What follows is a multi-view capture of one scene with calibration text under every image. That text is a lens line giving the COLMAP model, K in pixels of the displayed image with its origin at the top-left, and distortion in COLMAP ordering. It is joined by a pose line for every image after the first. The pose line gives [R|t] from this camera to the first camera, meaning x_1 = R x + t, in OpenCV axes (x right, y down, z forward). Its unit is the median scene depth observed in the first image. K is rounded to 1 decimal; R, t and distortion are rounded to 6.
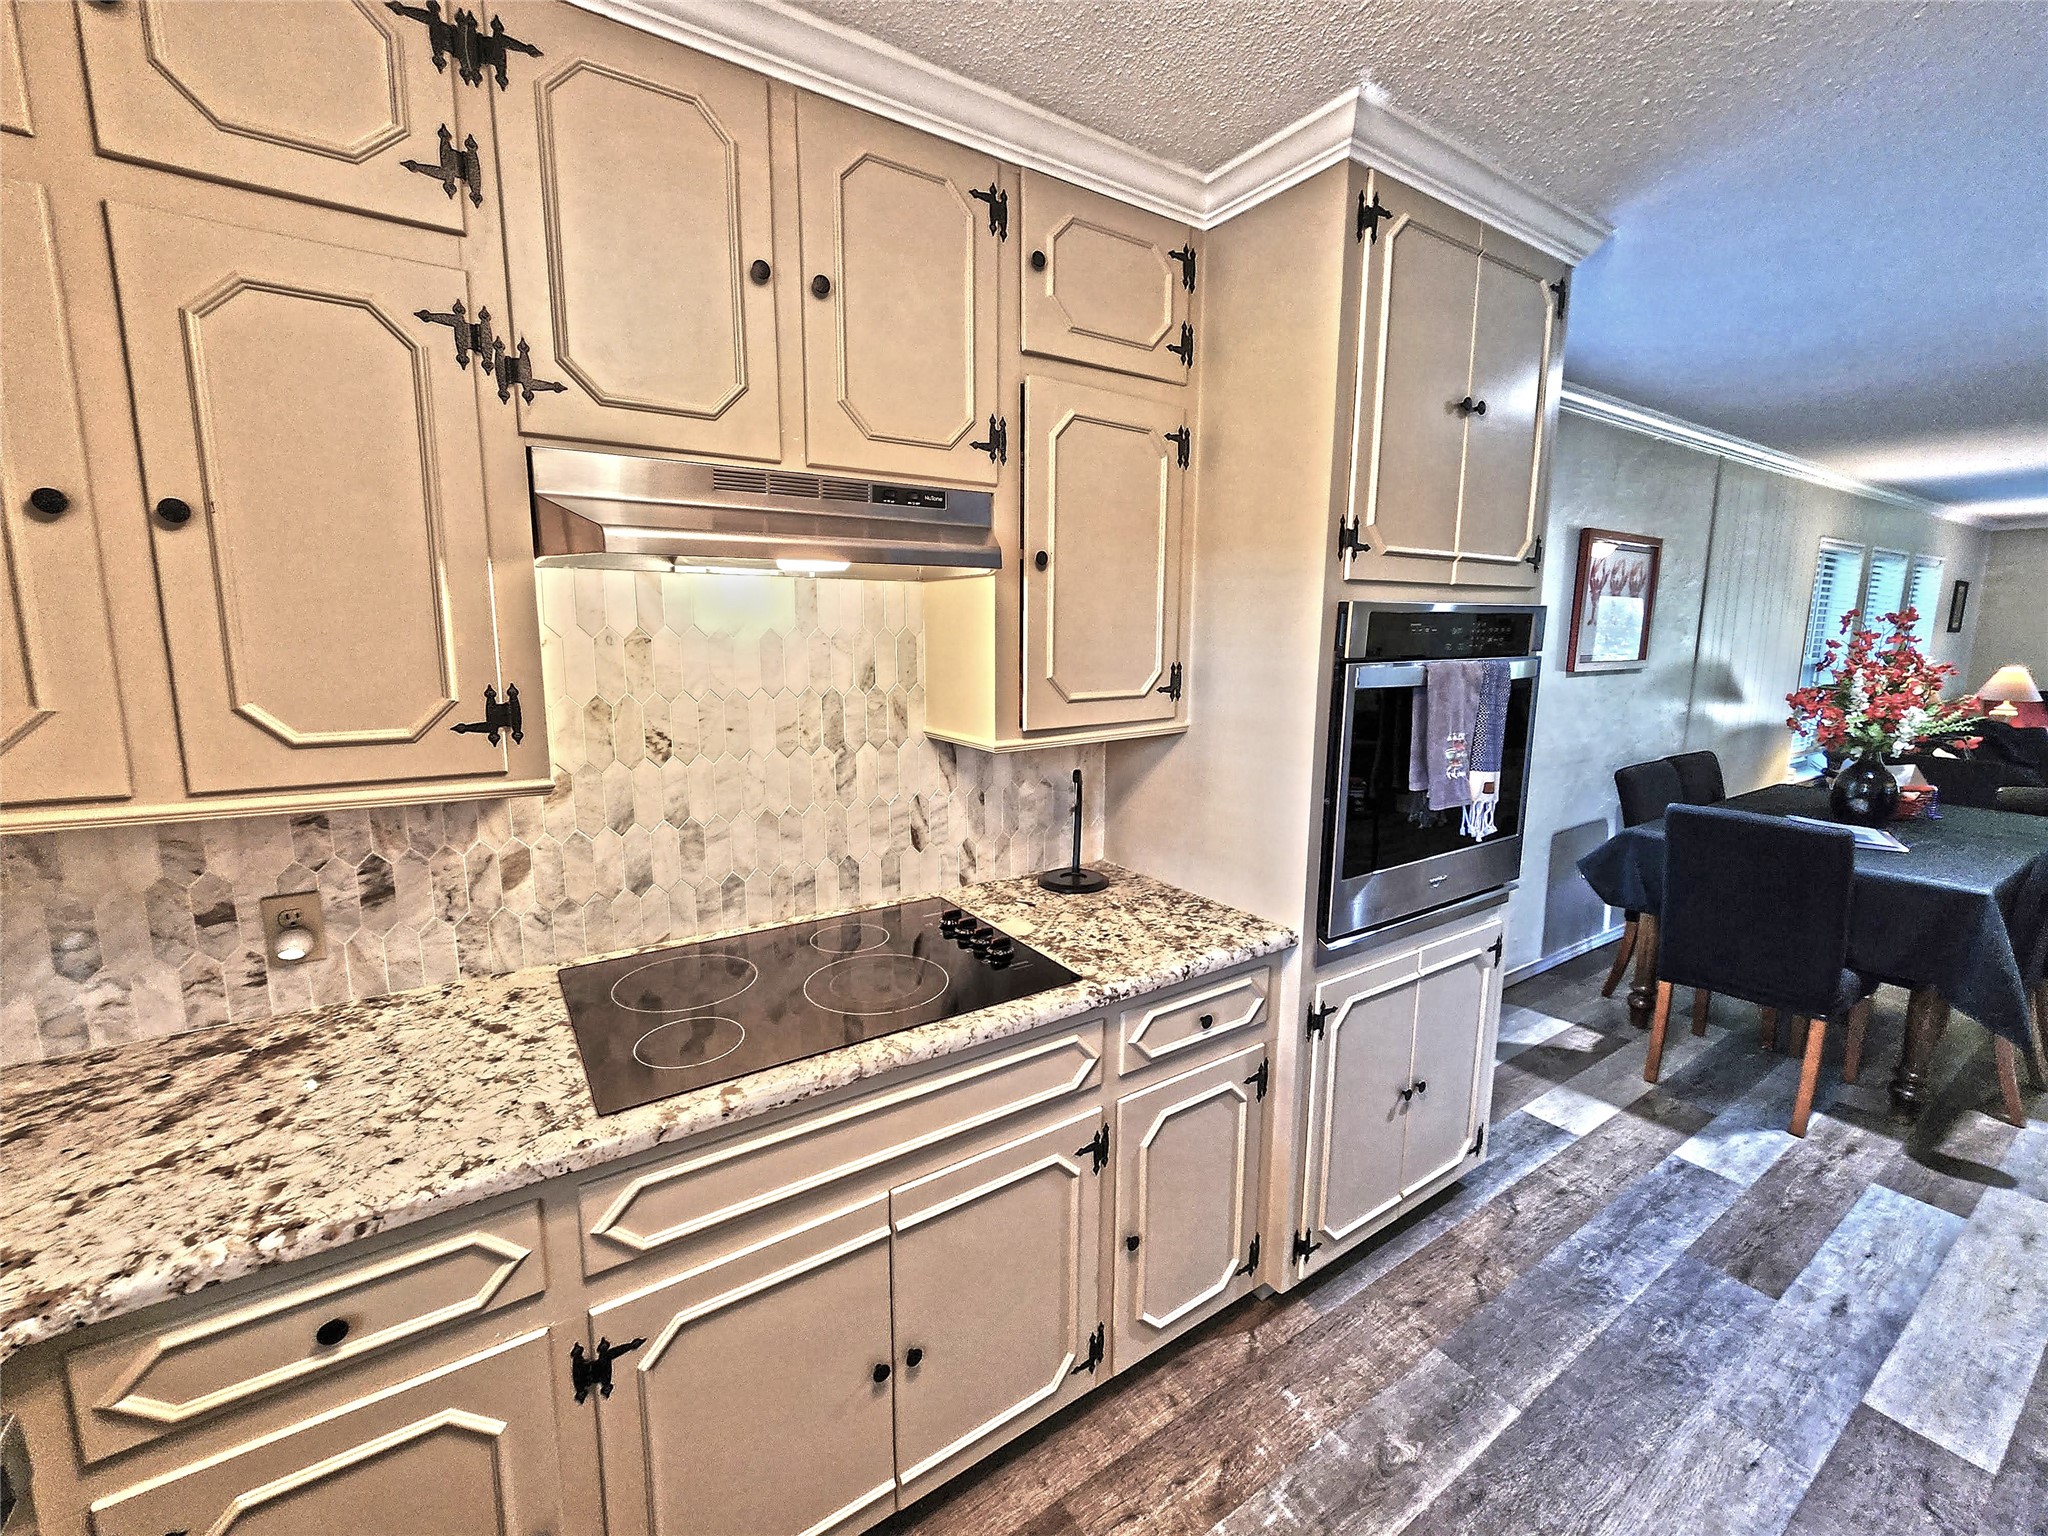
lens RADIAL K [[842.9, 0, 1021.6], [0, 842.9, 754.1], [0, 0, 1]] dist [0.000384, 0.000338]
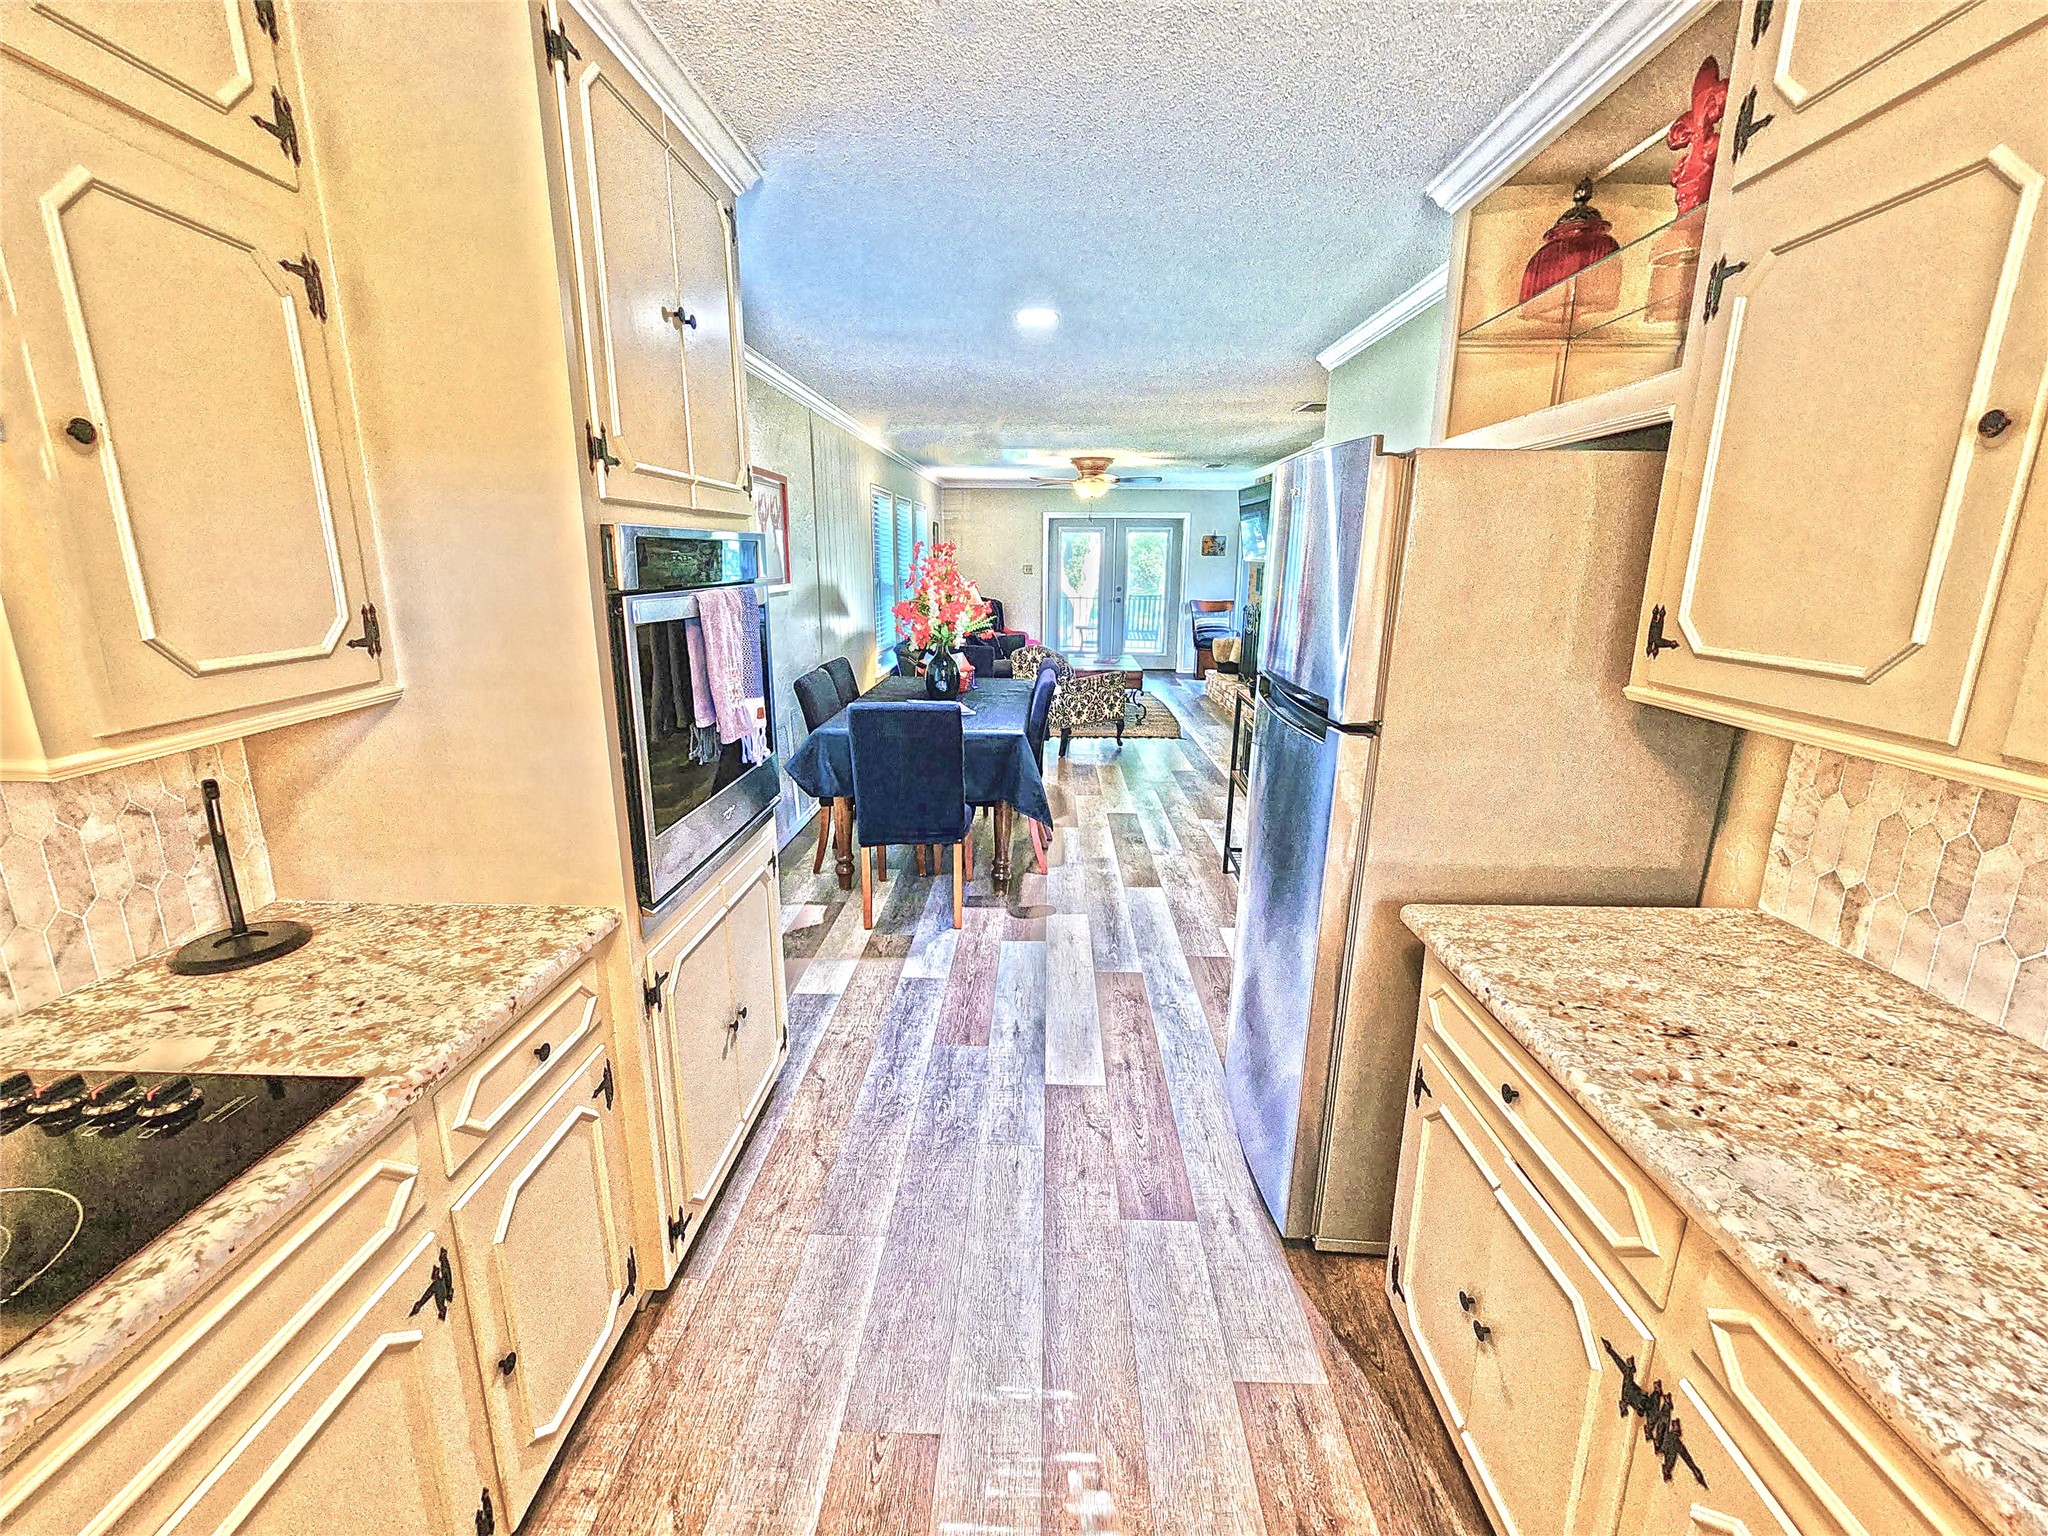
lens RADIAL K [[842.9, 0, 1021.6], [0, 842.9, 754.1], [0, 0, 1]] dist [0.000384, 0.000338]
pose [[0.577295, -0.186721, 0.794900, -0.091235], [0.120197, 0.982331, 0.143456, -0.019991], [-0.807641, 0.012728, 0.589537, 0.134752]]
